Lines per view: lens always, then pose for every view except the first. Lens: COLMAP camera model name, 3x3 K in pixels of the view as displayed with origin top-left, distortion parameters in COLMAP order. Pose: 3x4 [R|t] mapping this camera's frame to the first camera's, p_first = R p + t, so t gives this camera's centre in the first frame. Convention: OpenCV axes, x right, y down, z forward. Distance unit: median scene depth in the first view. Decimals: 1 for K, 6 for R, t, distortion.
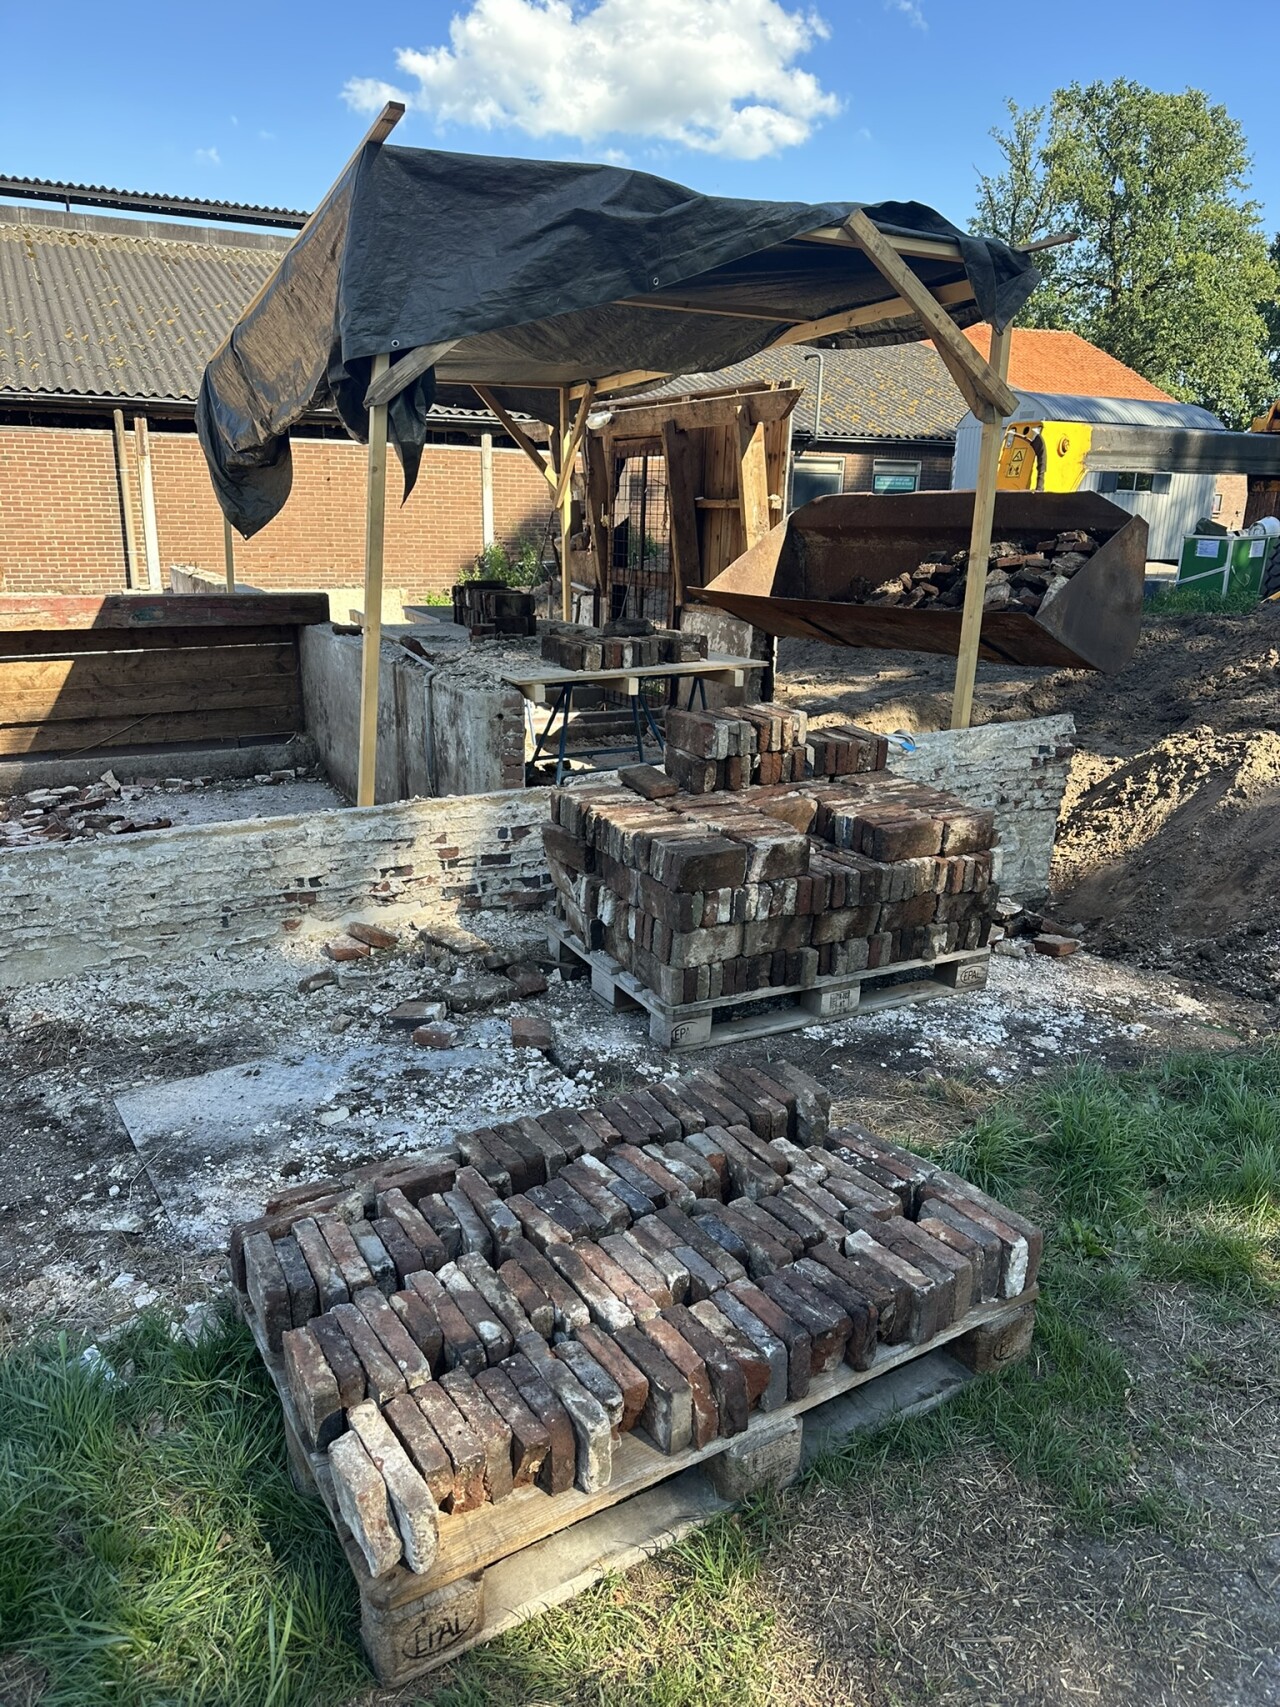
lens RADIAL K [[1212.4, 0, 645.4], [0, 1212.4, 860.3], [0, 0, 1]] dist [0.052682, -0.067601]
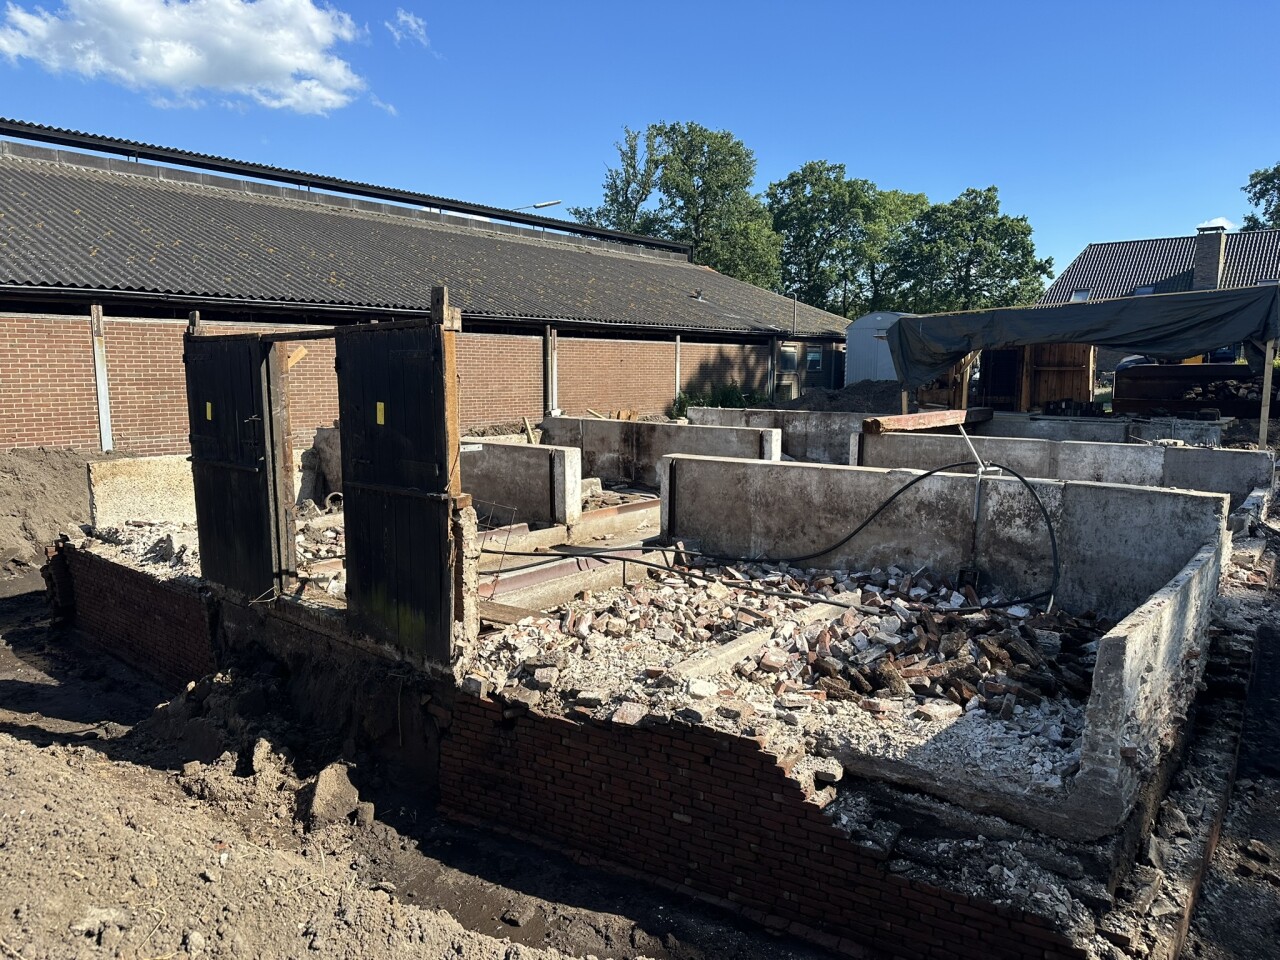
lens RADIAL K [[909.2, 0, 632.8], [0, 909.2, 481.3], [0, 0, 1]] dist [0.052682, -0.067601]
pose [[0.920662, -0.066990, 0.384570, -3.466284], [0.126255, 0.983315, -0.130967, 0.168412], [-0.369380, 0.169130, 0.913758, -0.850802]]
